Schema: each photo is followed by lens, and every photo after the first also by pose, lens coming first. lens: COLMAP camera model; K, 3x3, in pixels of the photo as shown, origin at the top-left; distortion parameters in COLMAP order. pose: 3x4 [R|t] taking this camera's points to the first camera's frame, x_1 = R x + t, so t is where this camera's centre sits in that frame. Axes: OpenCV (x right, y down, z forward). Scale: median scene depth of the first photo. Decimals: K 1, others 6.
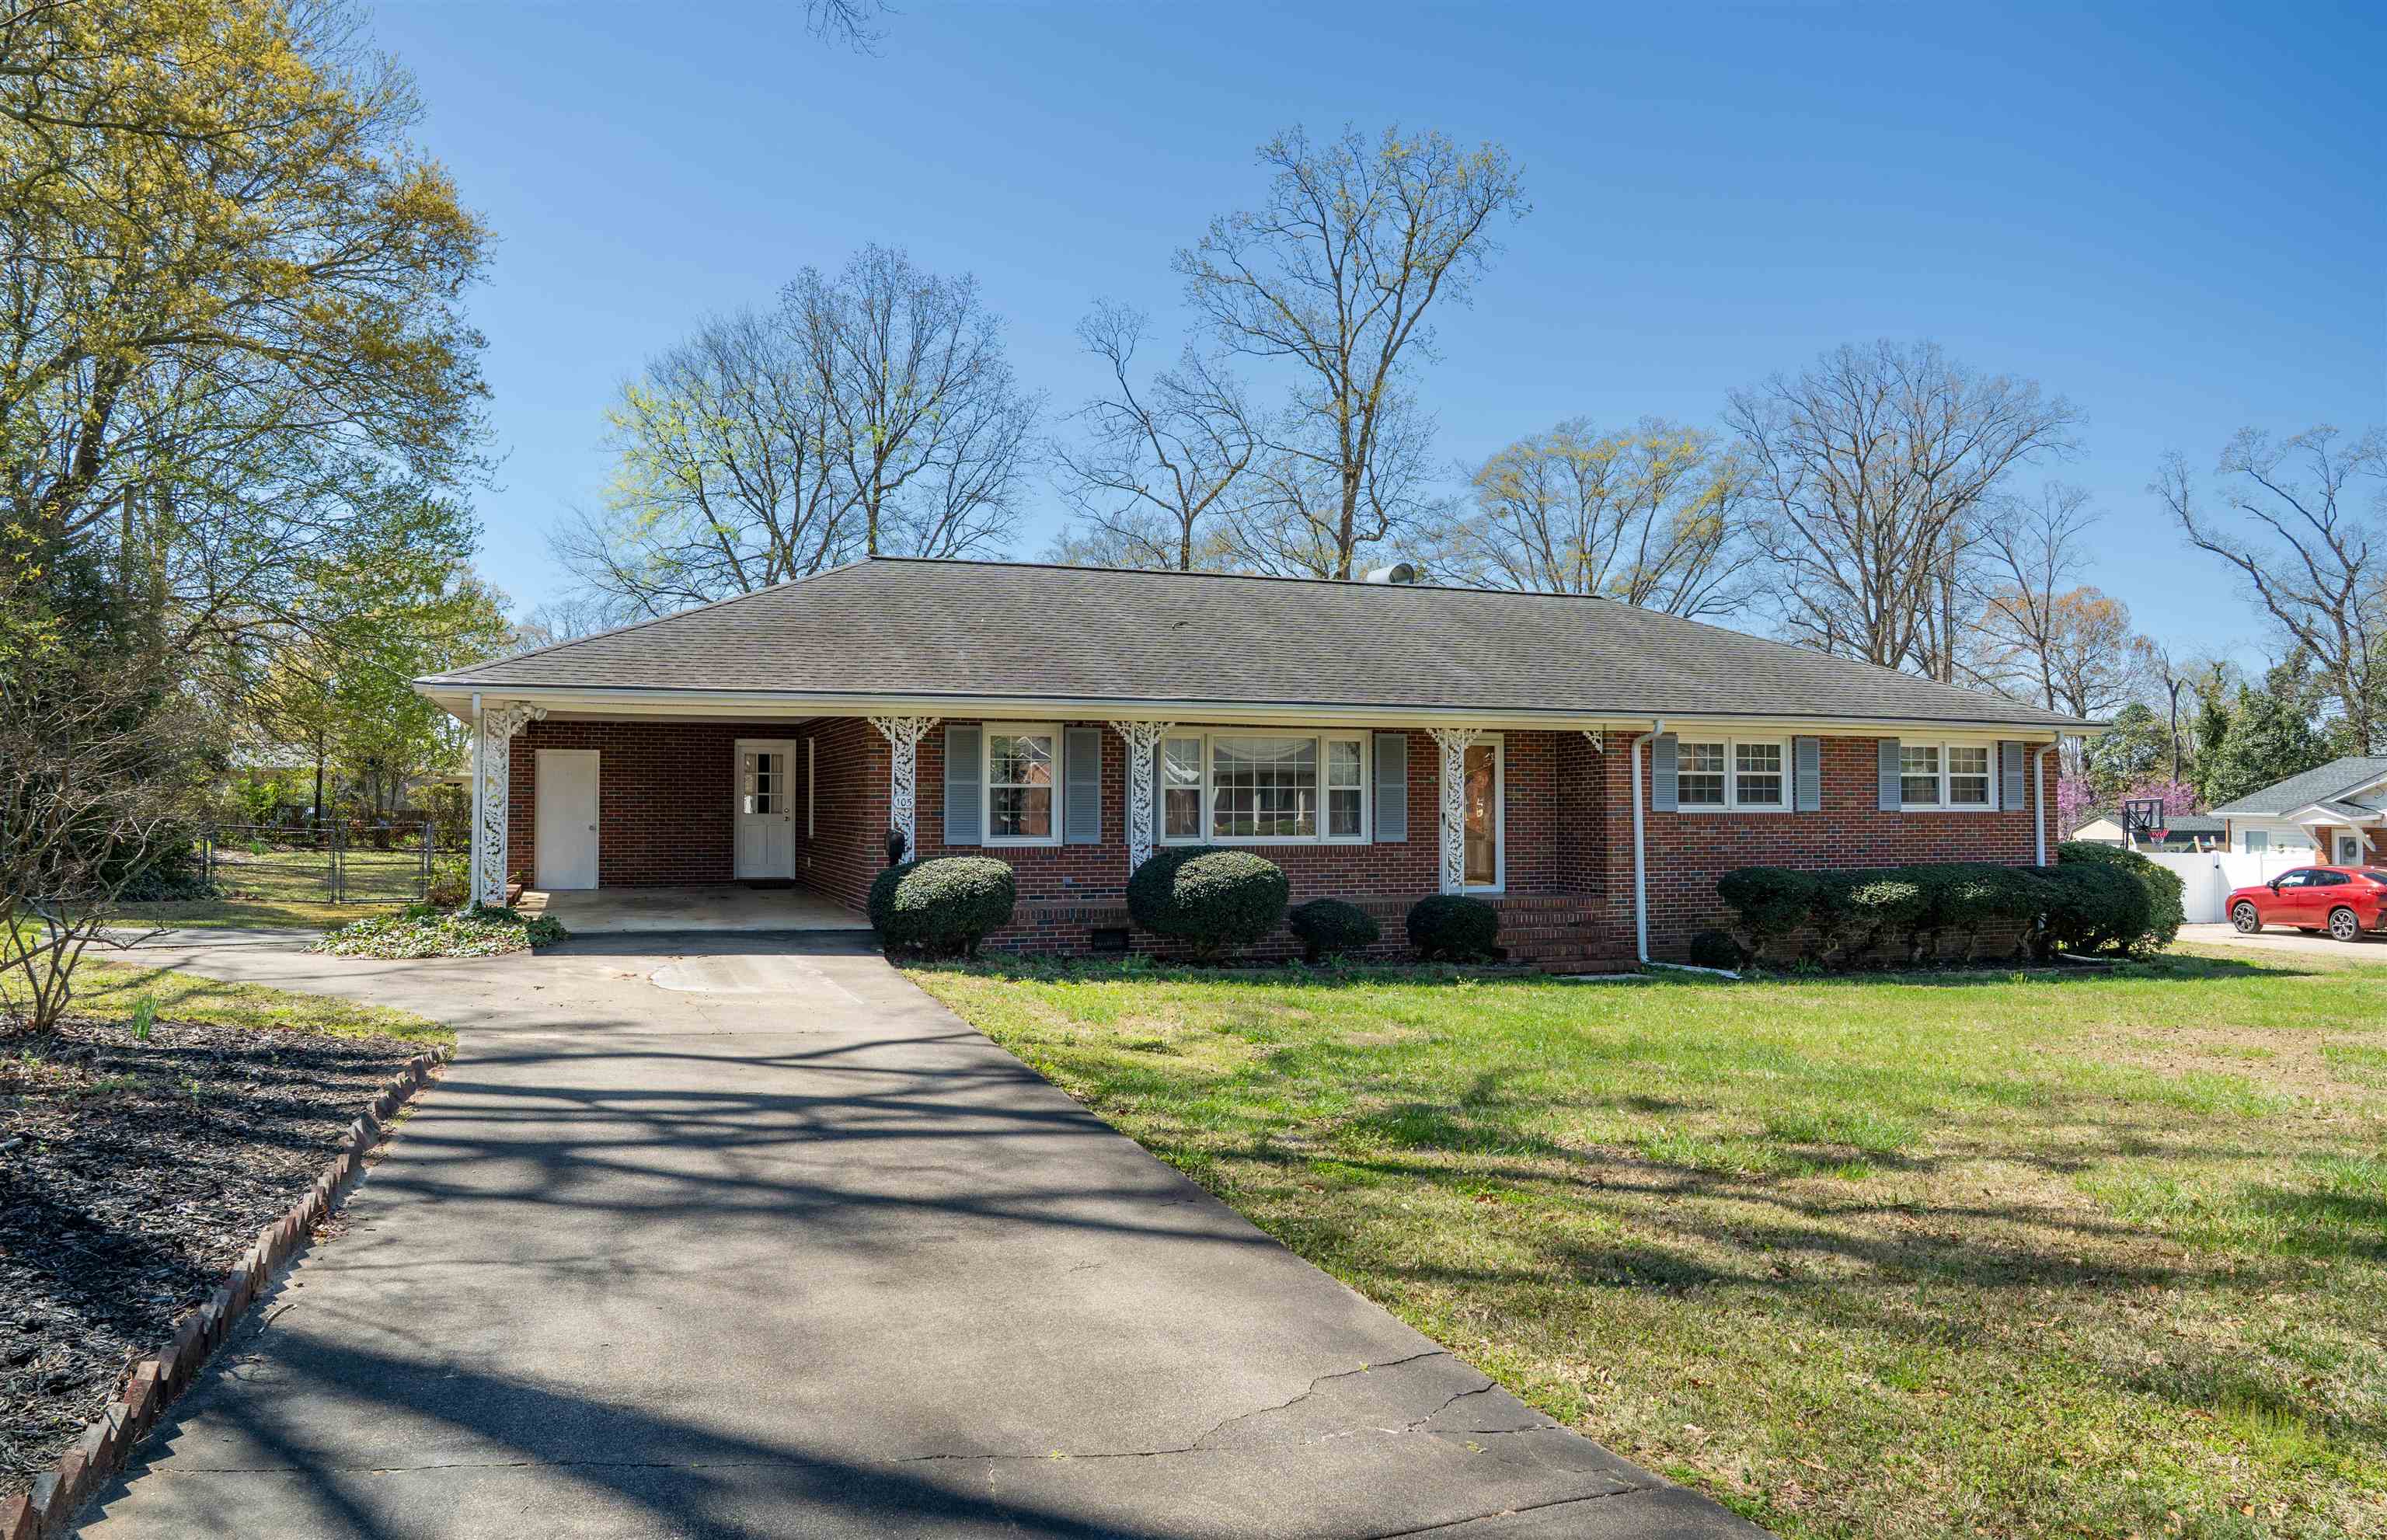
lens RADIAL K [[1713.7, 0, 1193.5], [0, 1713.7, 770.0], [0, 0, 1]] dist [-0.136336, 0.117644]
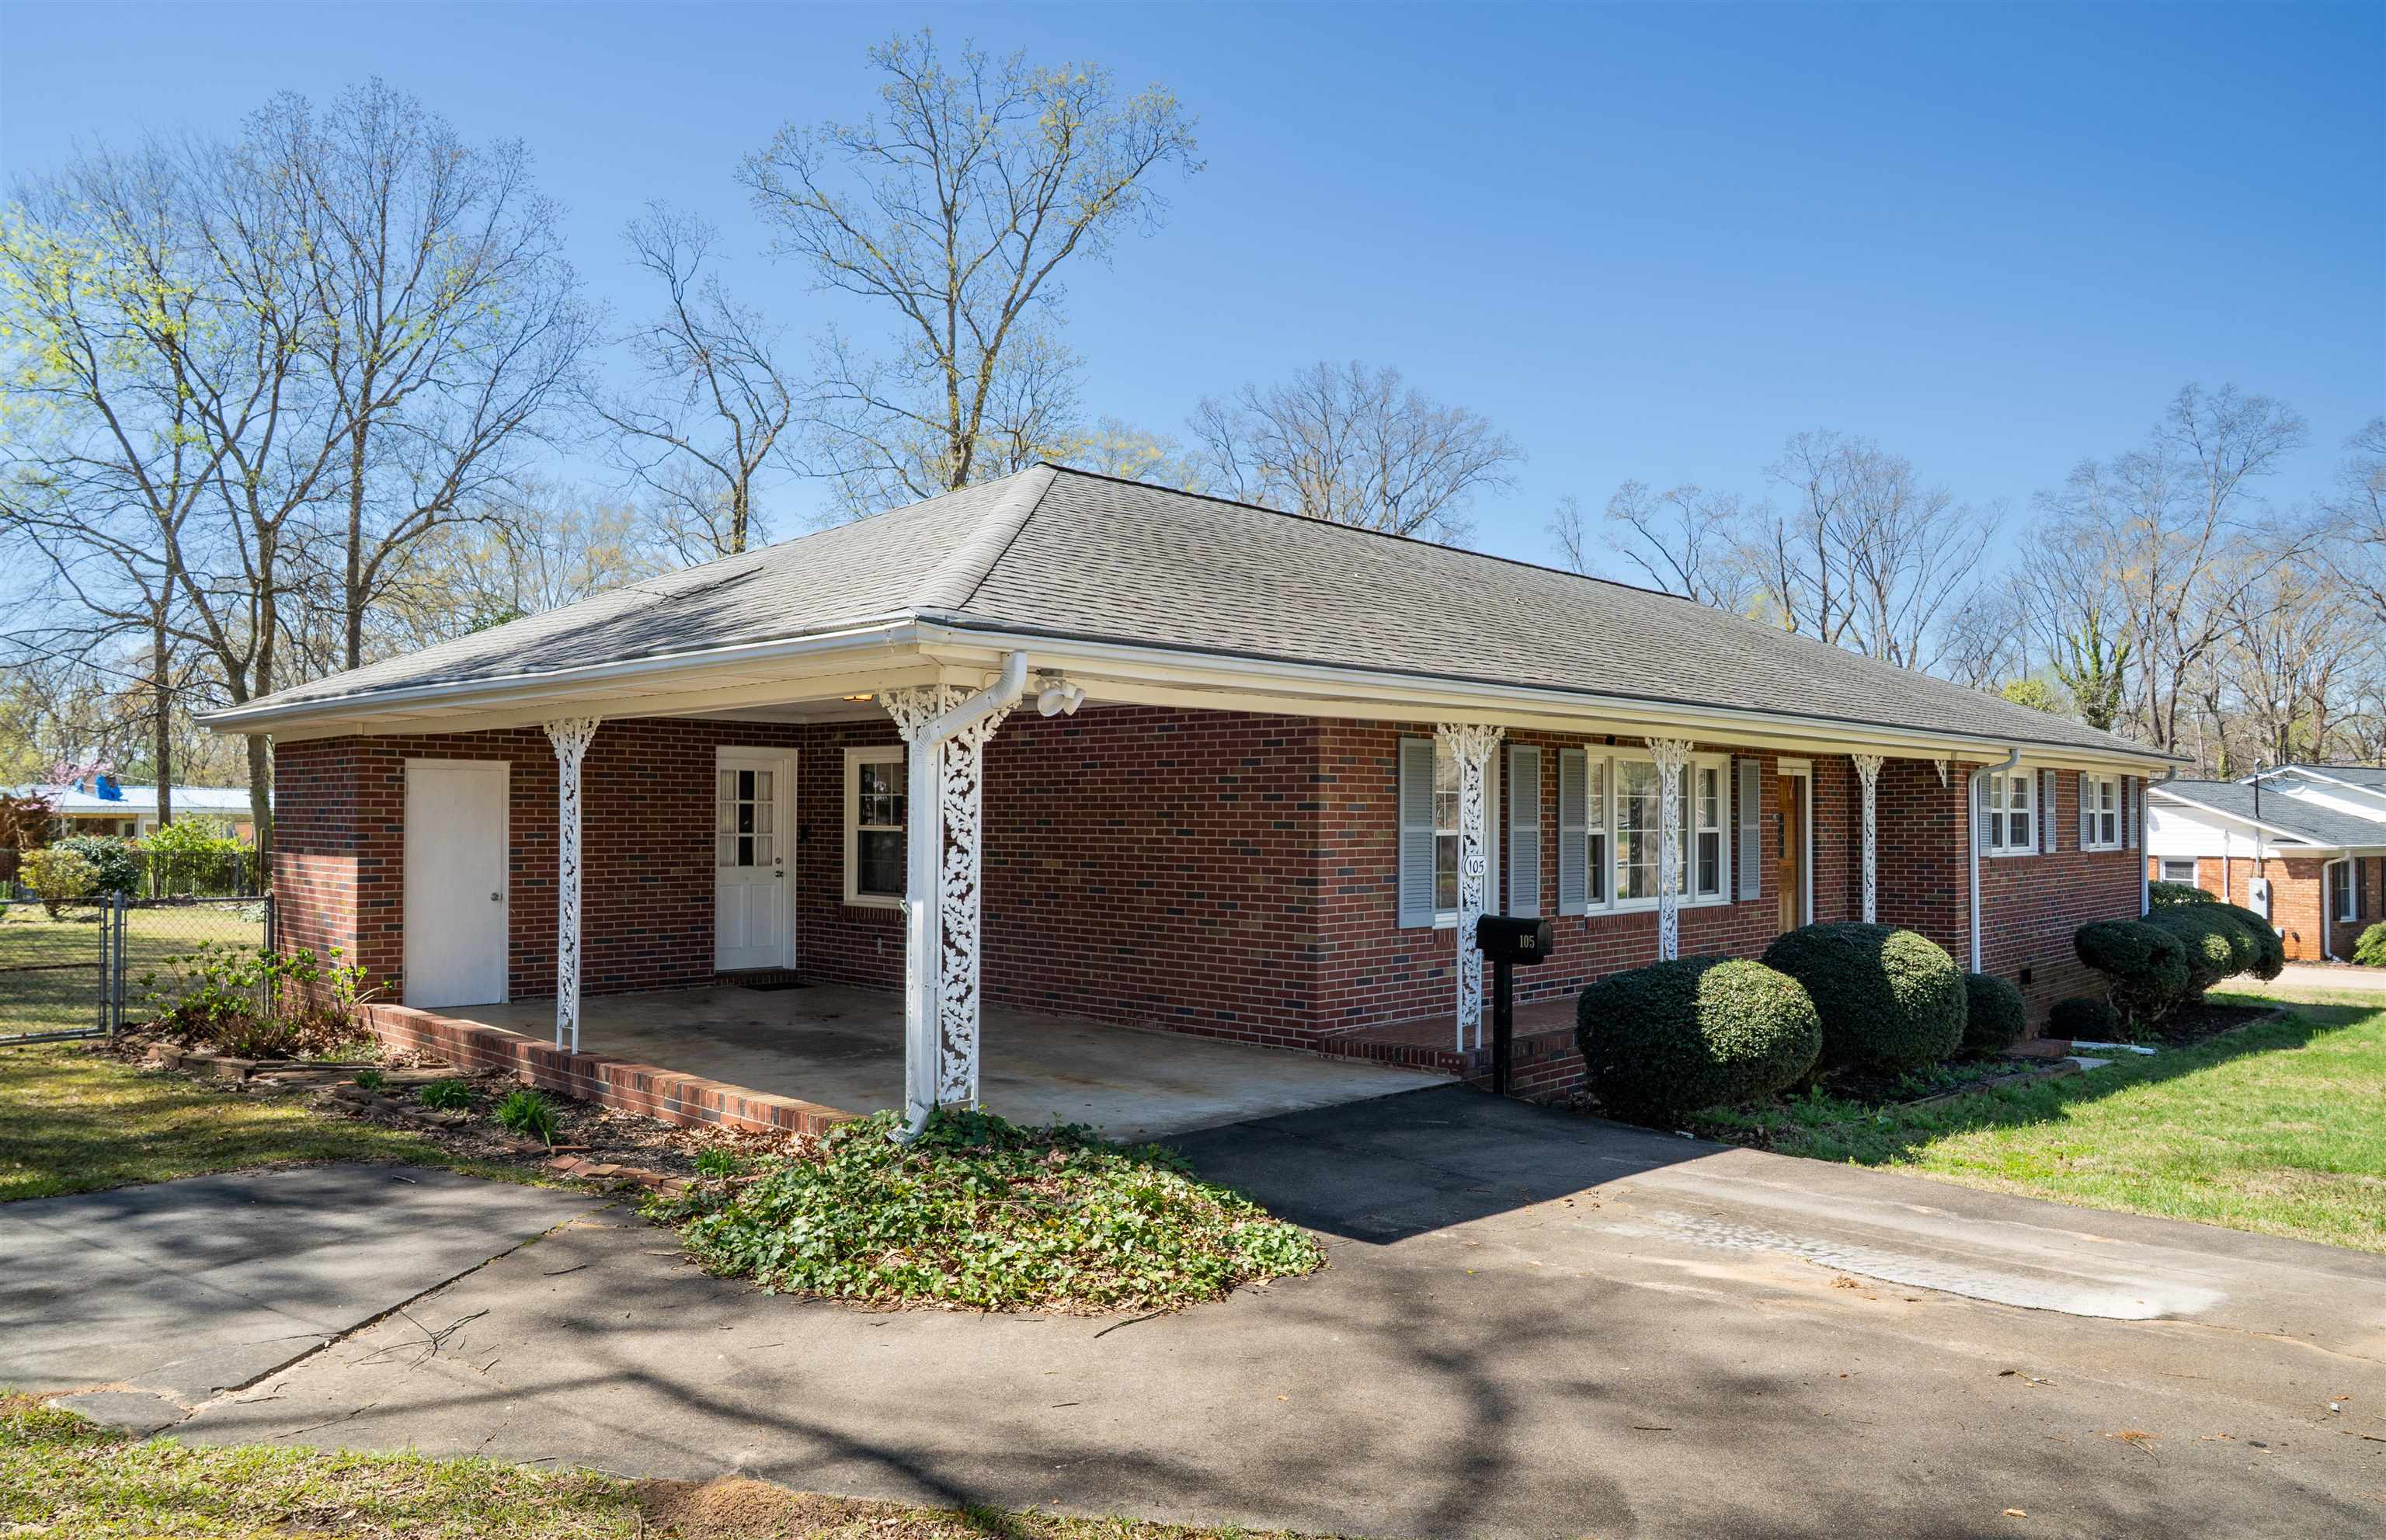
lens RADIAL K [[1712.9, 0, 1193.0], [0, 1712.9, 770.0], [0, 0, 1]] dist [-0.136336, 0.117644]
pose [[0.895485, 0.013757, 0.444879, -0.401781], [-0.011645, 0.999904, -0.007481, -0.007161], [-0.444940, 0.001518, 0.895559, 0.392307]]
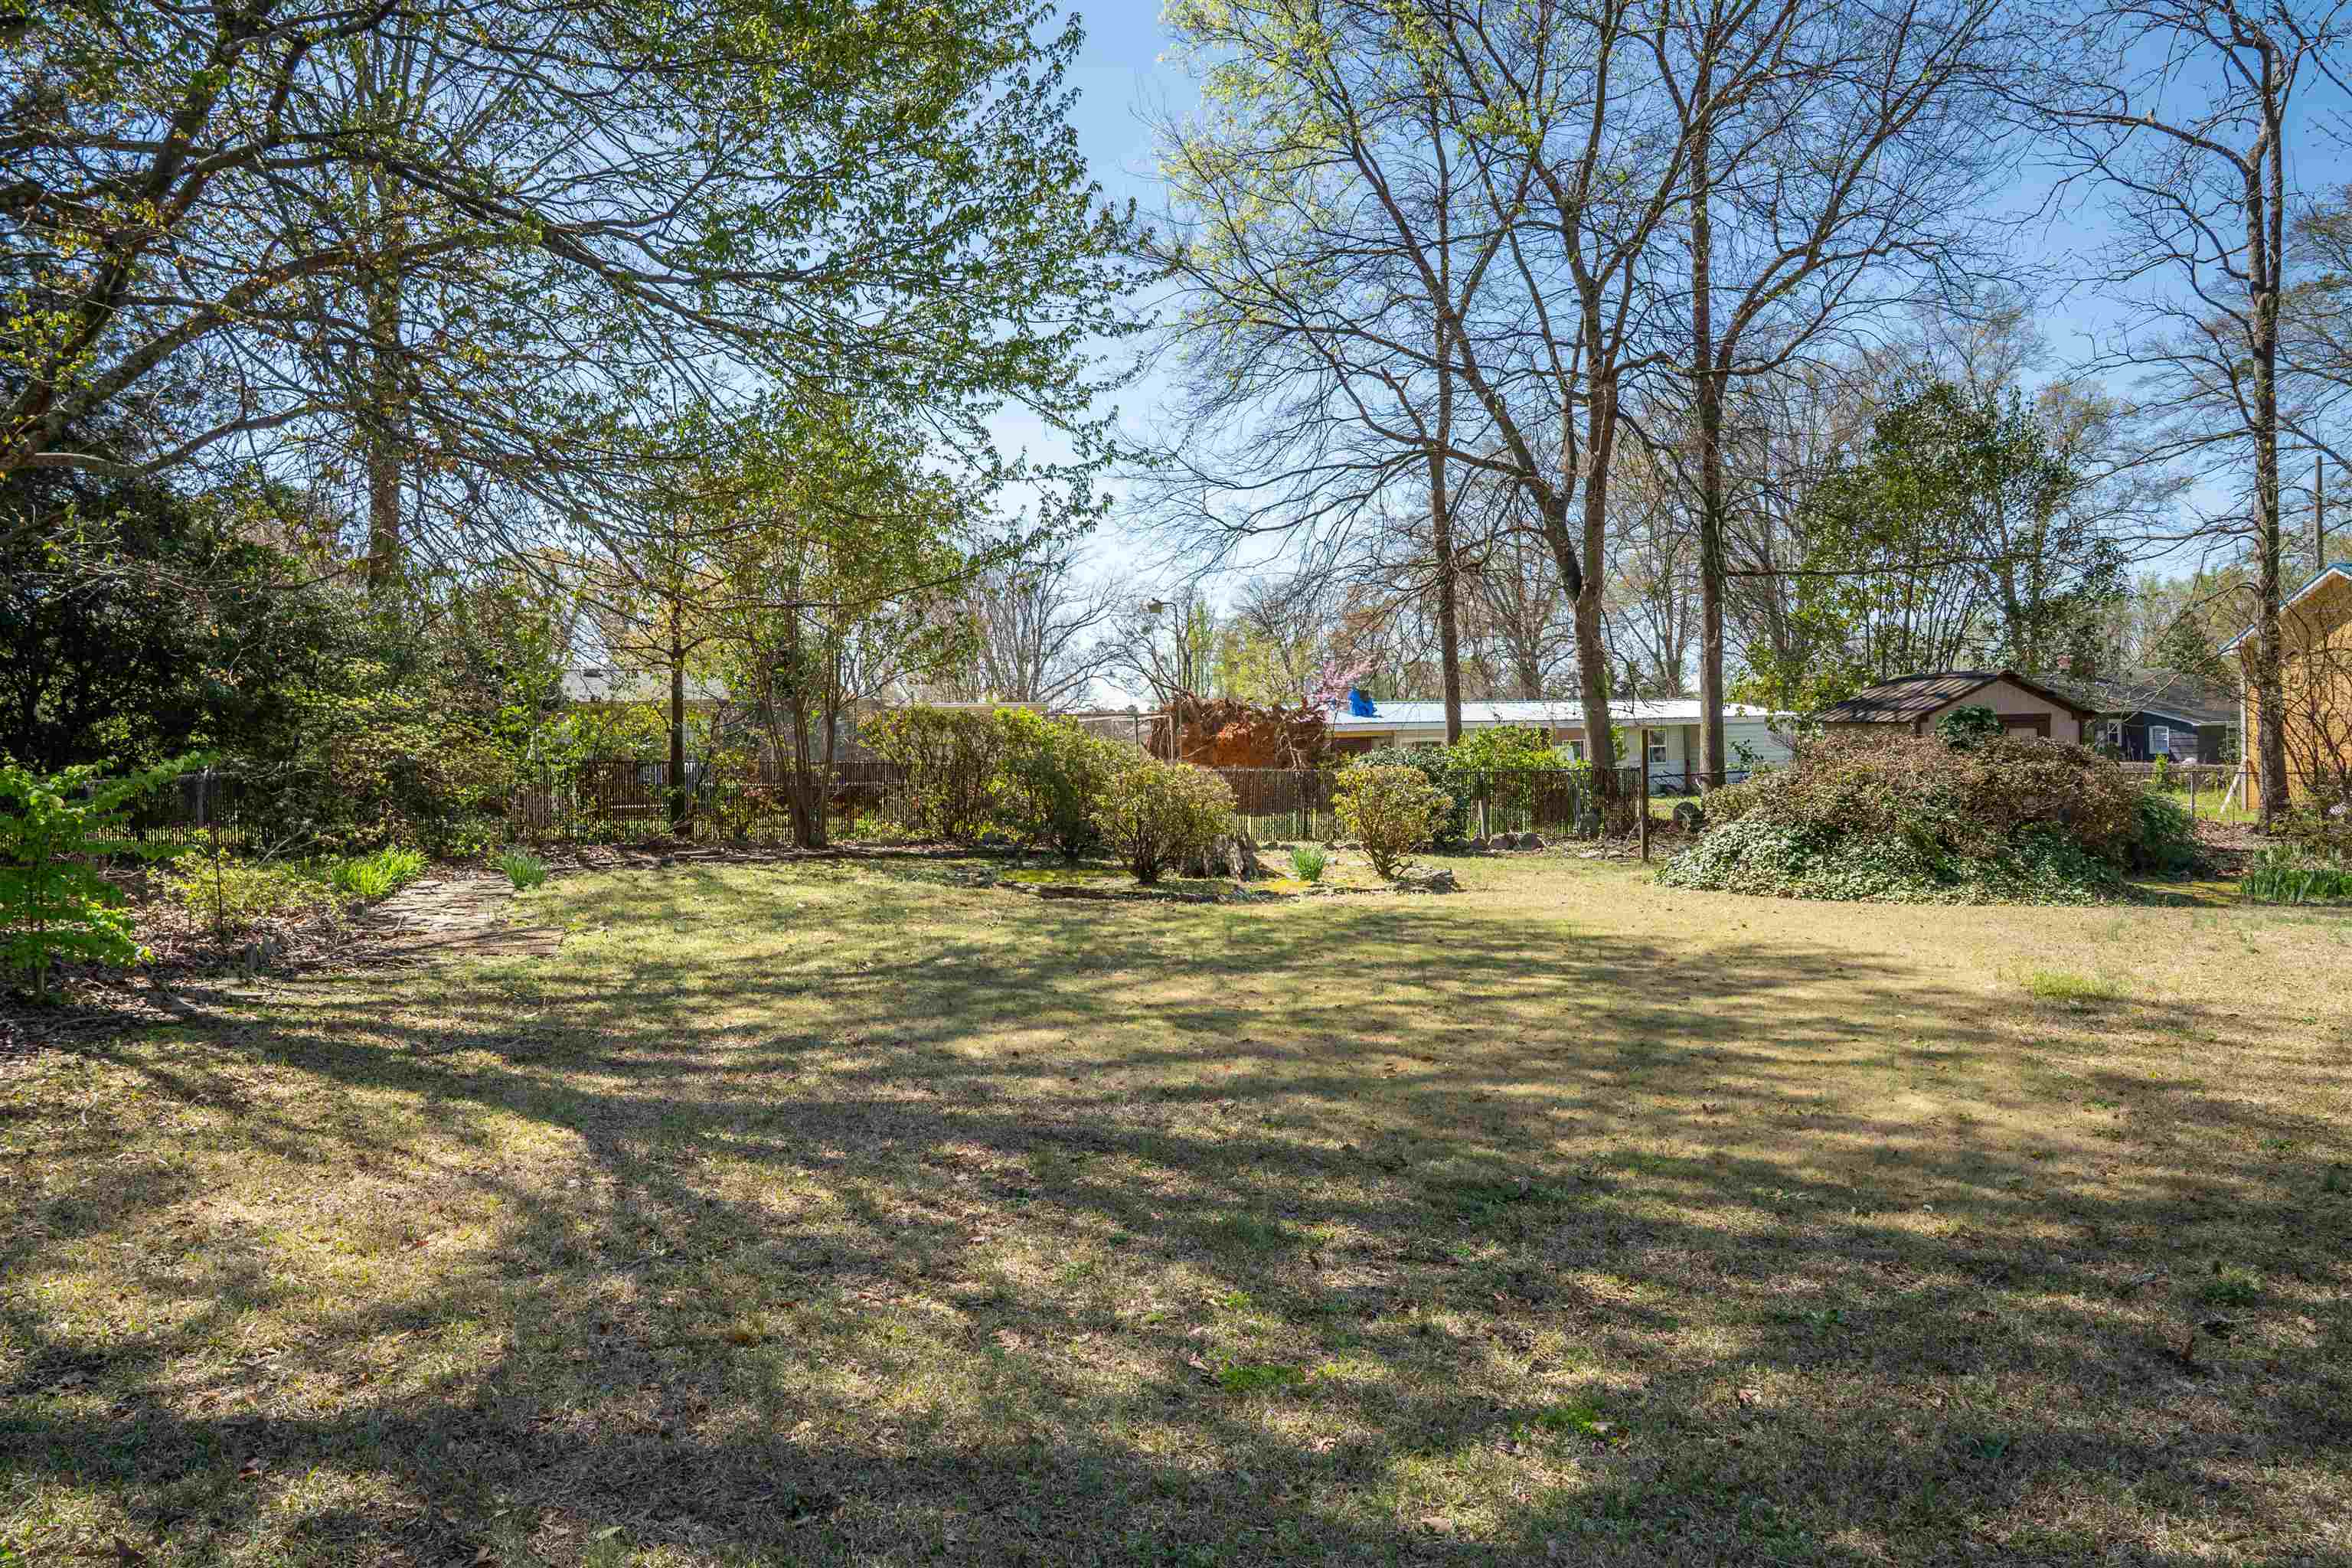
lens RADIAL K [[1618.2, 0, 1176.0], [0, 1618.2, 784.0], [0, 0, 1]] dist [-0.141452, 0.112750]
pose [[0.978388, -0.023230, -0.205470, -0.541324], [0.032410, 0.998616, 0.041426, 0.025336], [0.204224, -0.047190, 0.977786, 1.075162]]
